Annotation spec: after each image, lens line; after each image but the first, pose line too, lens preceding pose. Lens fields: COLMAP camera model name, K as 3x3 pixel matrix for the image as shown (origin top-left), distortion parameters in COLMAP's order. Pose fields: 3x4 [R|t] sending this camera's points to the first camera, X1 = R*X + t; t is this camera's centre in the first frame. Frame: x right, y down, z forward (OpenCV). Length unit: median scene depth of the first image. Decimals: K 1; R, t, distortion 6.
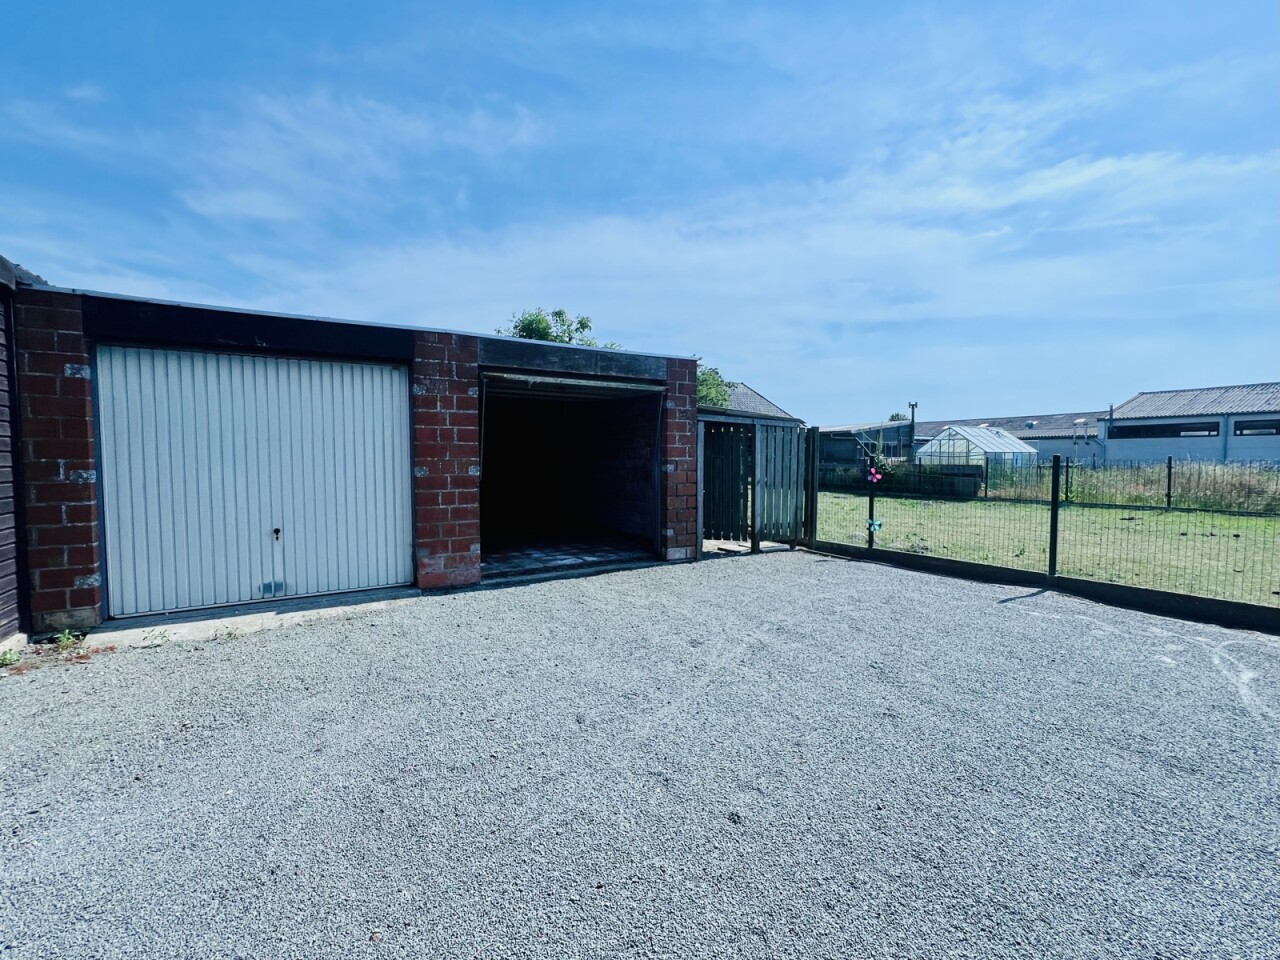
lens RADIAL K [[557.5, 0, 641.4], [0, 557.5, 480.6], [0, 0, 1]] dist [-0.000744, 0.000815]
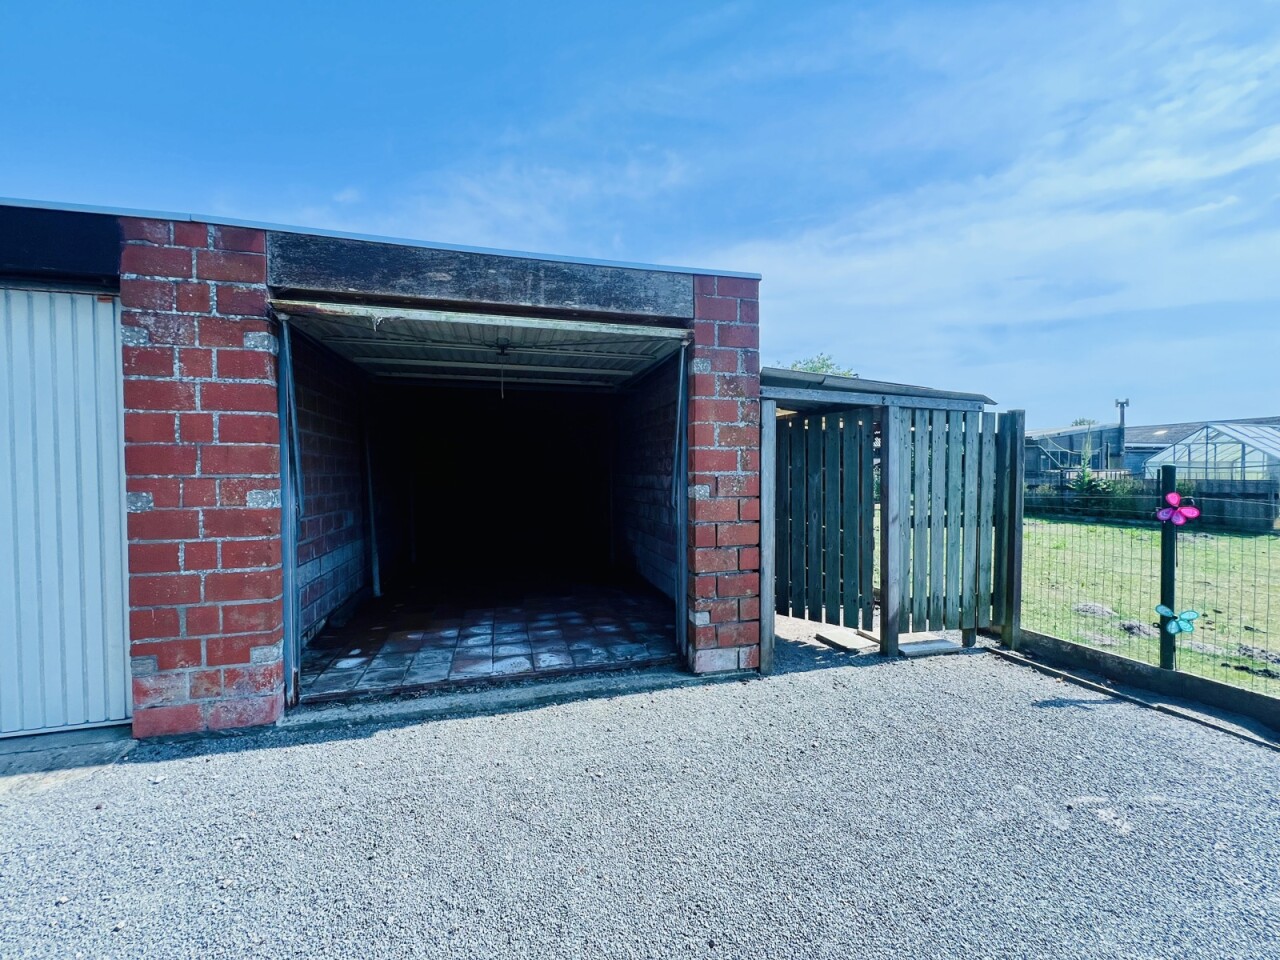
lens RADIAL K [[517.3, 0, 642.7], [0, 517.3, 482.5], [0, 0, 1]] dist [-0.000370, 0.000401]
pose [[0.964148, 0.001867, -0.265357, 0.035584], [-0.007161, 0.999794, -0.018985, -0.006288], [0.265267, 0.020204, 0.963963, 0.151748]]
